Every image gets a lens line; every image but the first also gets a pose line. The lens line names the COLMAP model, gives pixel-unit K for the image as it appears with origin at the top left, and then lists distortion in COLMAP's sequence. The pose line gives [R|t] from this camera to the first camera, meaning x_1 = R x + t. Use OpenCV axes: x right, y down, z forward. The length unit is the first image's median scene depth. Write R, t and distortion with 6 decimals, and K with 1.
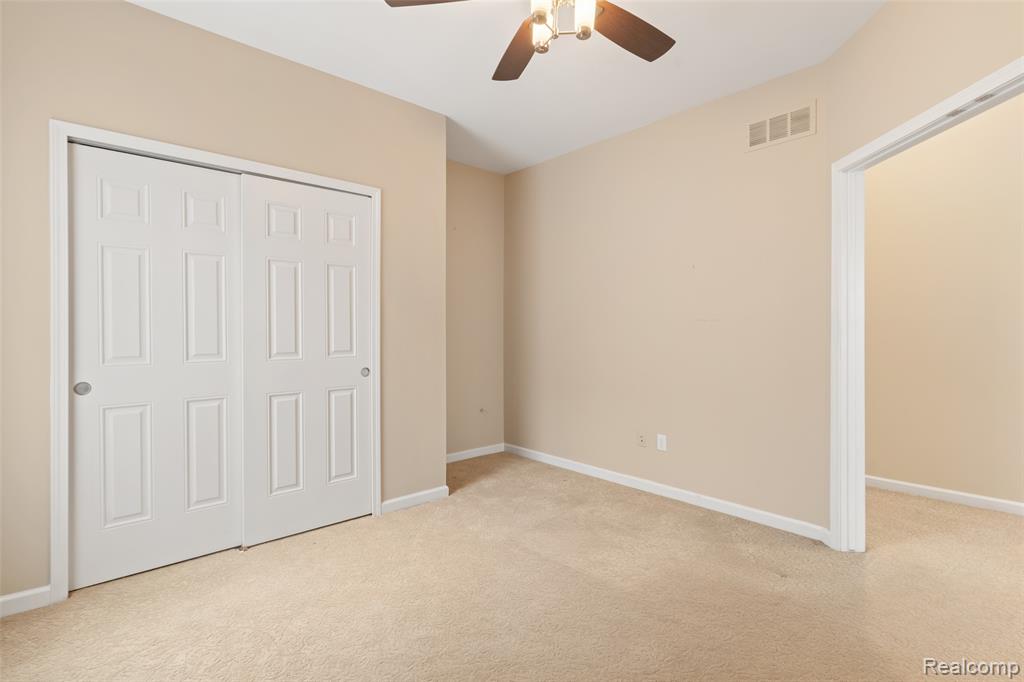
lens RADIAL K [[492.2, 0, 510.2], [0, 492.2, 340.8], [0, 0, 1]] dist [0.000550, -0.000210]
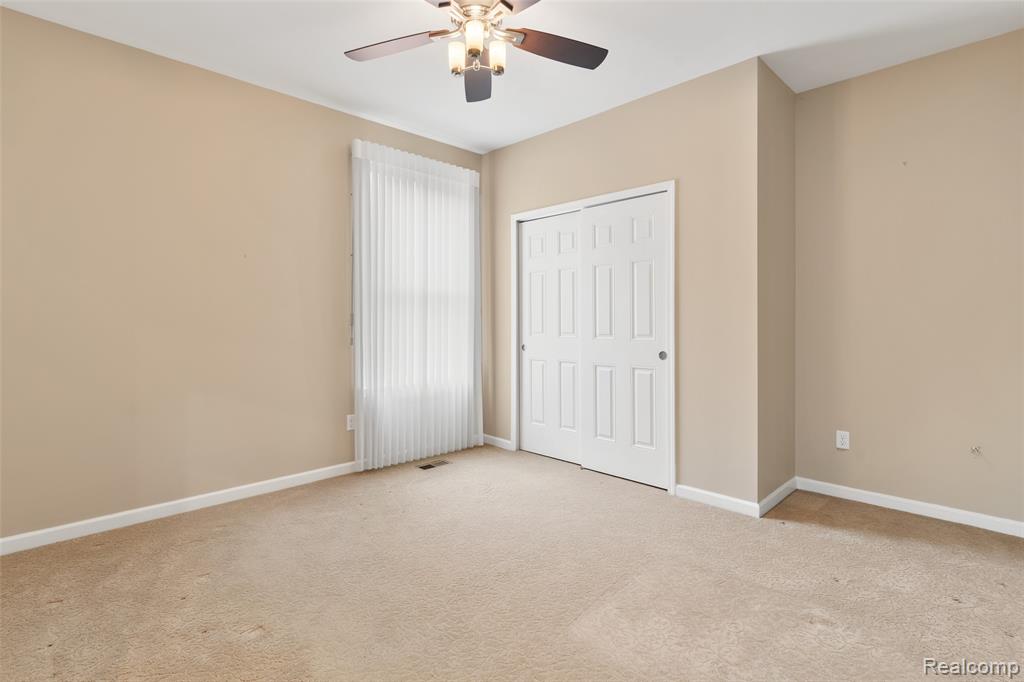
lens RADIAL K [[492.2, 0, 516.0], [0, 492.2, 332.8], [0, 0, 1]] dist [0.000550, -0.000210]
pose [[0.048831, 0.027760, -0.998421, 0.771450], [-0.019582, 0.999448, 0.026831, -0.008761], [0.998615, 0.018241, 0.049347, 0.634082]]
